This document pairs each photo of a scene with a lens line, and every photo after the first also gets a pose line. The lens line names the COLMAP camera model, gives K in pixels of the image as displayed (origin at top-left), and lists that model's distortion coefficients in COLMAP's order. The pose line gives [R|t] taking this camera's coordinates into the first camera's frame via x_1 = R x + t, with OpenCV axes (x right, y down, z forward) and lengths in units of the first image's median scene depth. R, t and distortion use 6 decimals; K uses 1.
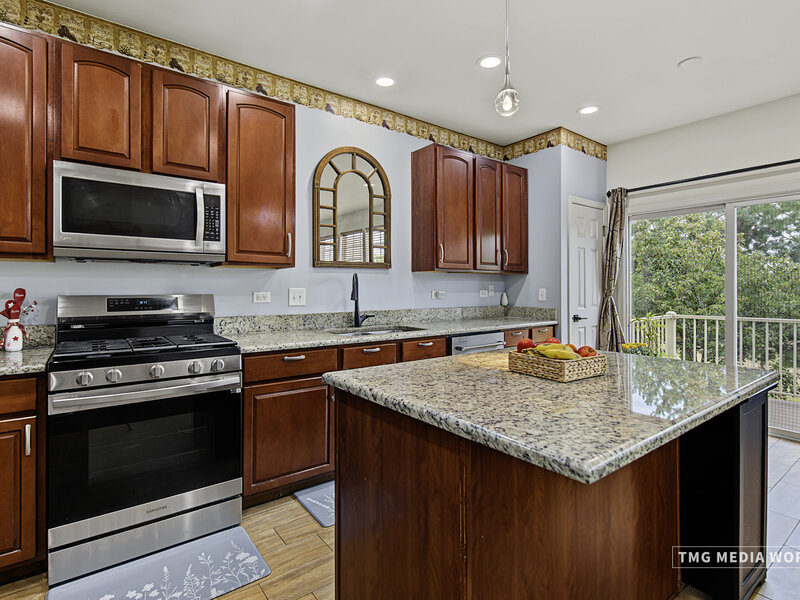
lens RADIAL K [[409.2, 0, 398.2], [0, 409.2, 284.2], [0, 0, 1]] dist [-0.000605, -0.000128]
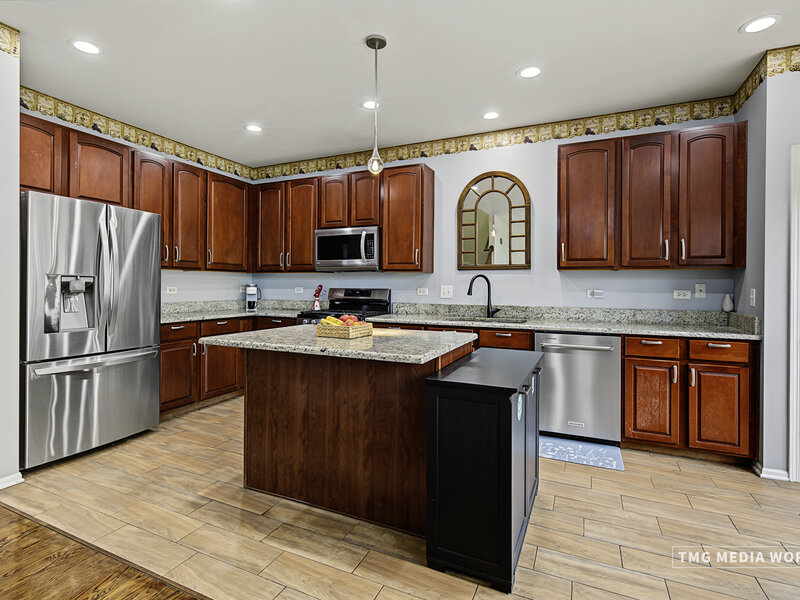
lens RADIAL K [[415.5, 0, 390.9], [0, 415.5, 289.1], [0, 0, 1]] dist [0.002706, 0.000159]
pose [[0.472810, 0.007795, -0.881130, 0.899092], [-0.003308, 0.999970, 0.007071, 0.011073], [0.881158, -0.000429, 0.472821, 0.152560]]
